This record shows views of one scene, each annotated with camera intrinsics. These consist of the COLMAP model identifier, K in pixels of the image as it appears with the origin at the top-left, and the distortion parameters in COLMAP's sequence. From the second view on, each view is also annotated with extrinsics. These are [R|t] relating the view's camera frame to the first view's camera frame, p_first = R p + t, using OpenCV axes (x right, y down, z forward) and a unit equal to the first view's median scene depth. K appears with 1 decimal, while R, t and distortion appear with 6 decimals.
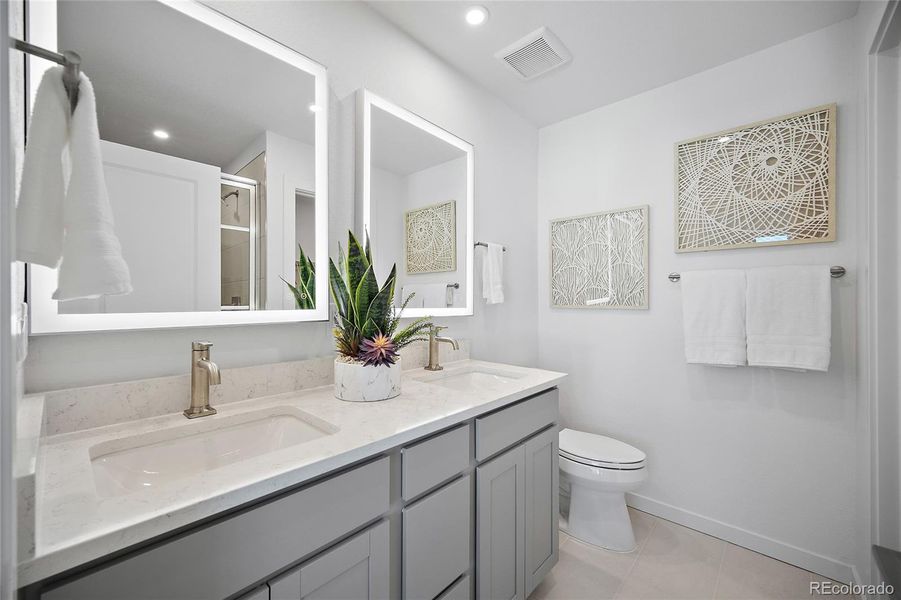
lens RADIAL K [[357.0, 0, 451.6], [0, 357.0, 301.2], [0, 0, 1]] dist [0.021481, -0.000283]
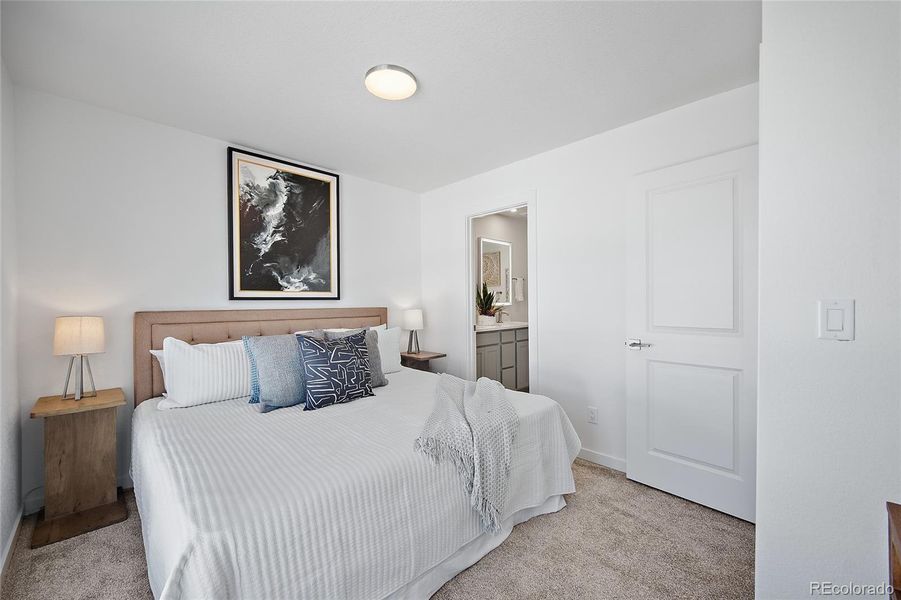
lens RADIAL K [[357.0, 0, 450.5], [0, 357.0, 301.4], [0, 0, 1]] dist [0.021481, -0.000283]
pose [[0.998286, -0.000300, -0.058531, -0.298110], [0.000871, 0.999952, 0.009730, -0.021898], [0.058525, -0.009764, 0.998238, -2.104806]]
